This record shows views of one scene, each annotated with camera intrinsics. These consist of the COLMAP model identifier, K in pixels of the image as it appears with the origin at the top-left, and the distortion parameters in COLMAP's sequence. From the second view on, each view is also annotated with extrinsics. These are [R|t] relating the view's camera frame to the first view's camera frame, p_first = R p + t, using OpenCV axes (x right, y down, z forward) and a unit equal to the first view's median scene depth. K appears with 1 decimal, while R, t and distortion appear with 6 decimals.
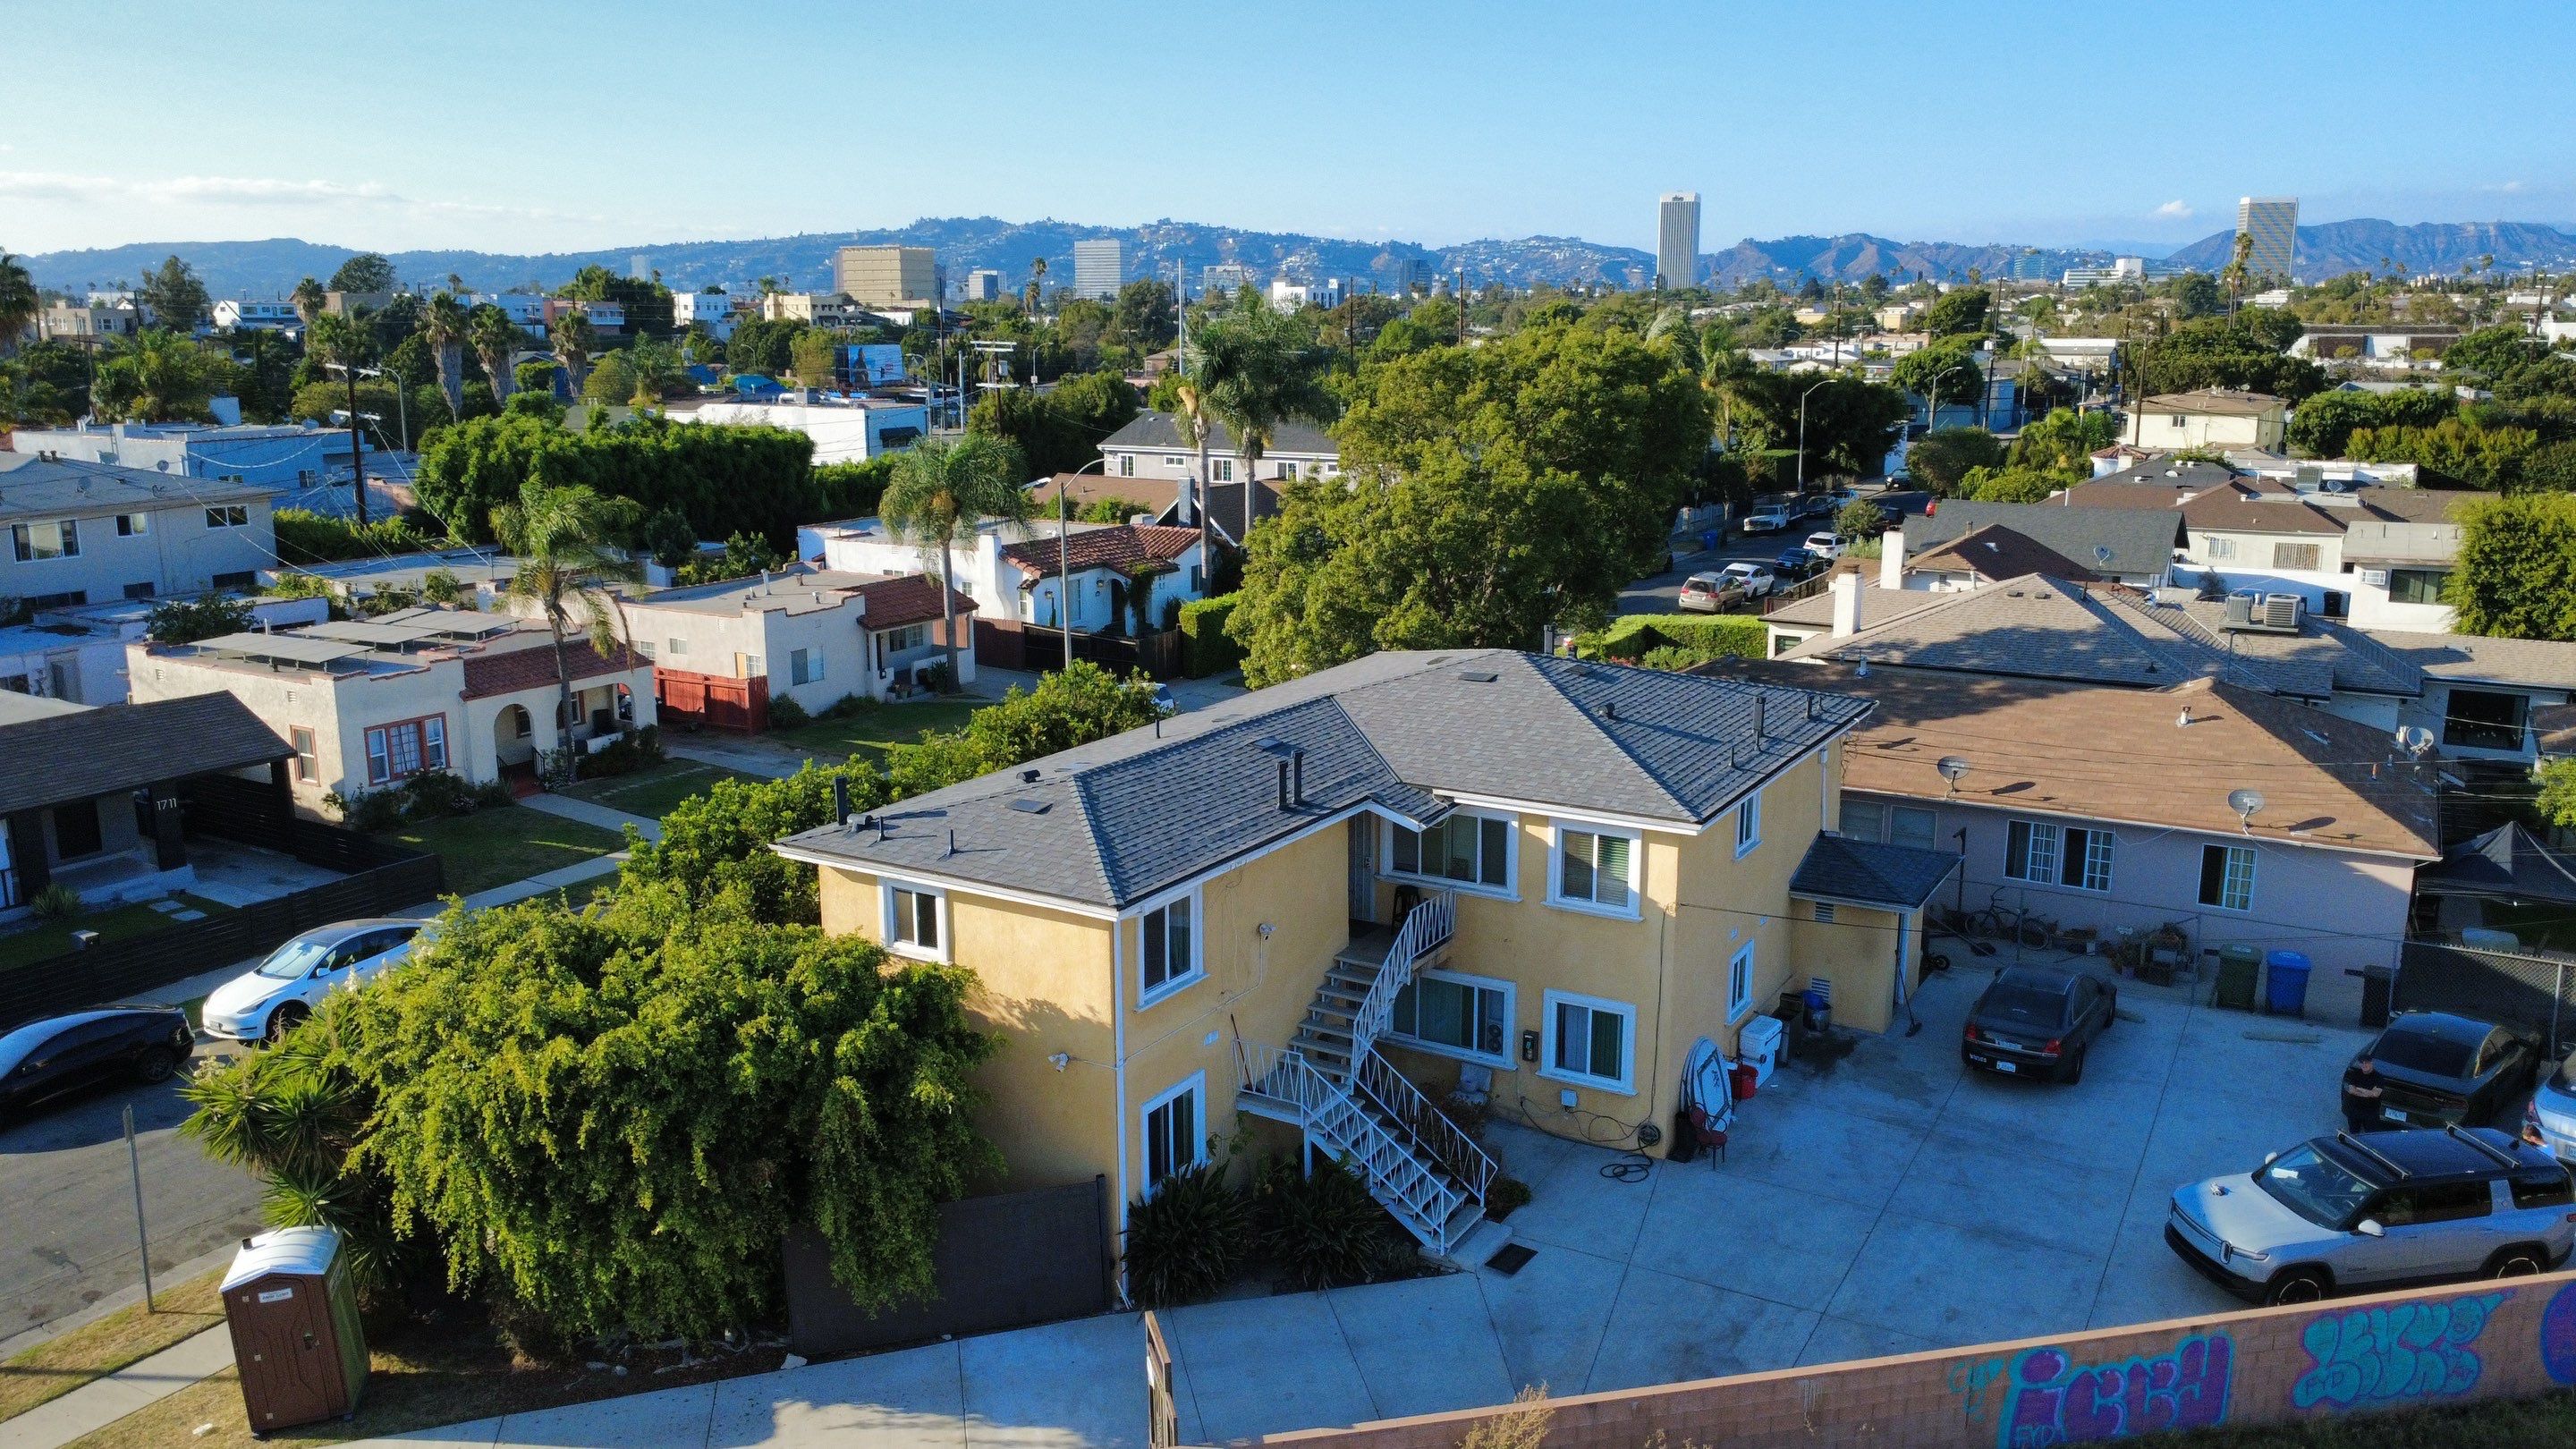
lens RADIAL K [[1853.6, 0, 1289.4], [0, 1853.6, 701.9], [0, 0, 1]] dist [-0.004664, -0.001451]
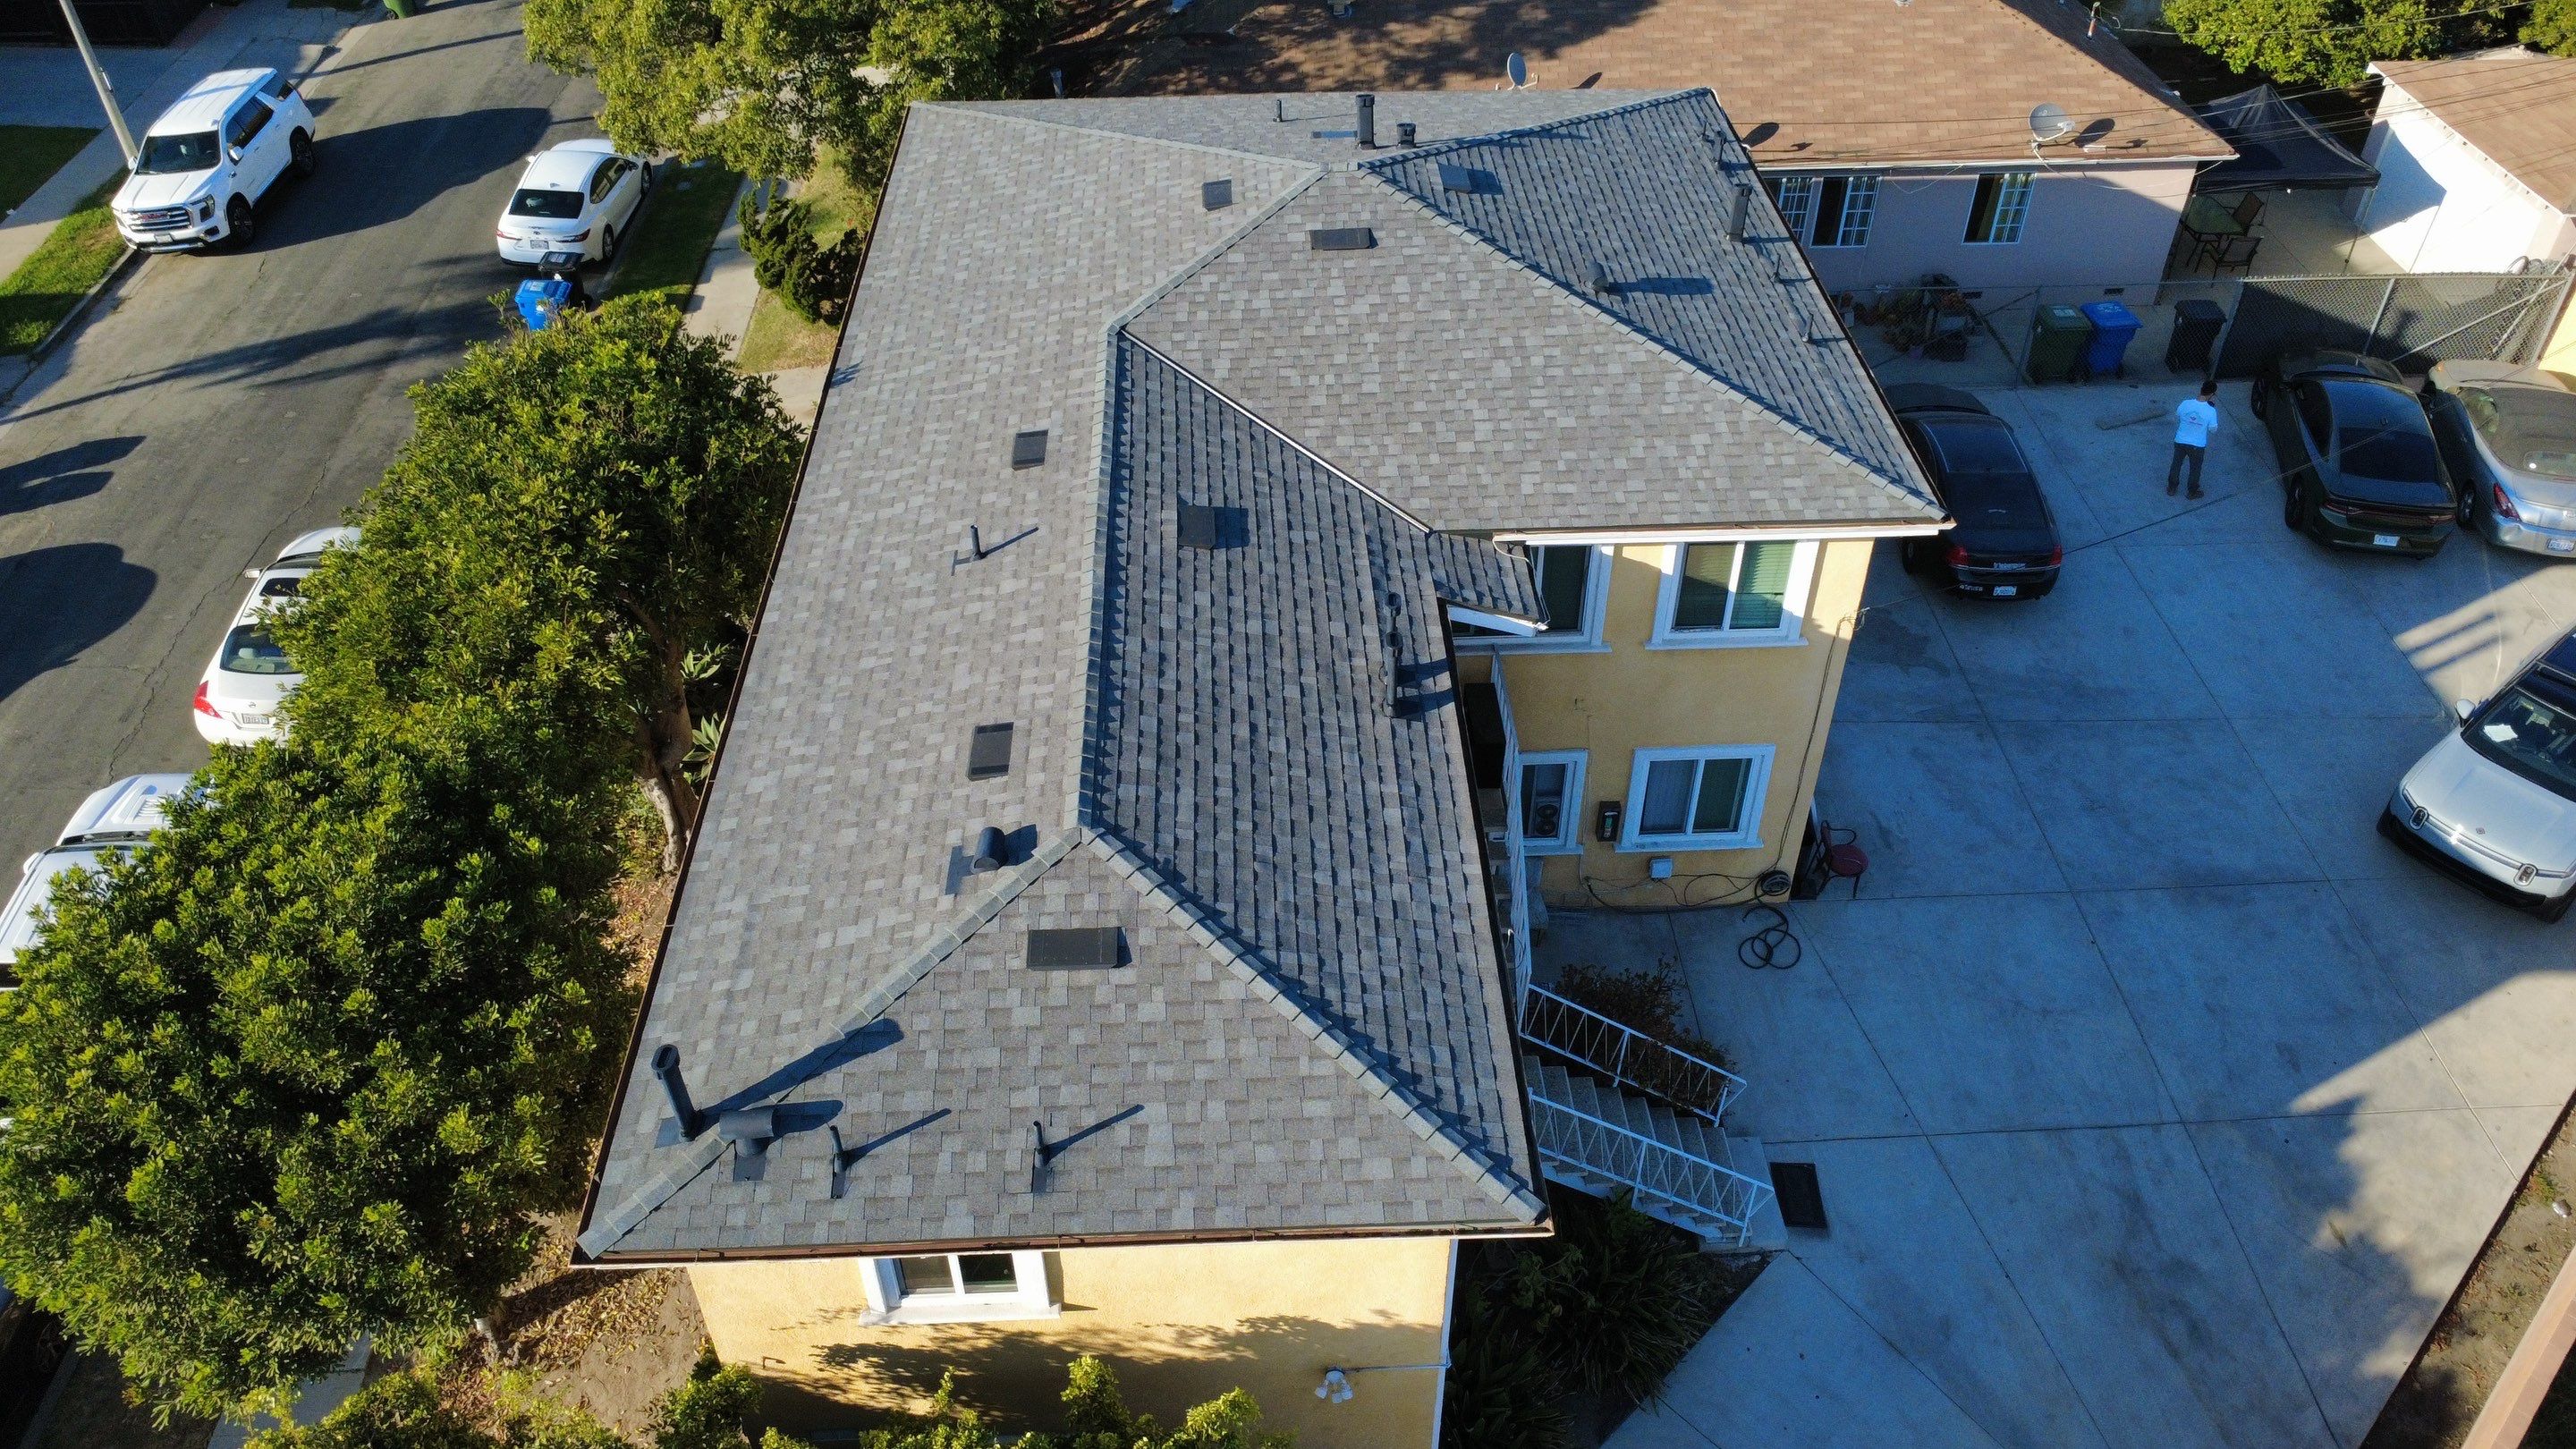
lens RADIAL K [[1853.6, 0, 1289.4], [0, 1853.6, 701.9], [0, 0, 1]] dist [-0.004664, -0.001451]
pose [[0.842768, -0.348397, 0.410319, -0.242828], [0.113766, 0.860350, 0.496845, -0.213520], [-0.526117, -0.372044, 0.764711, 0.560454]]
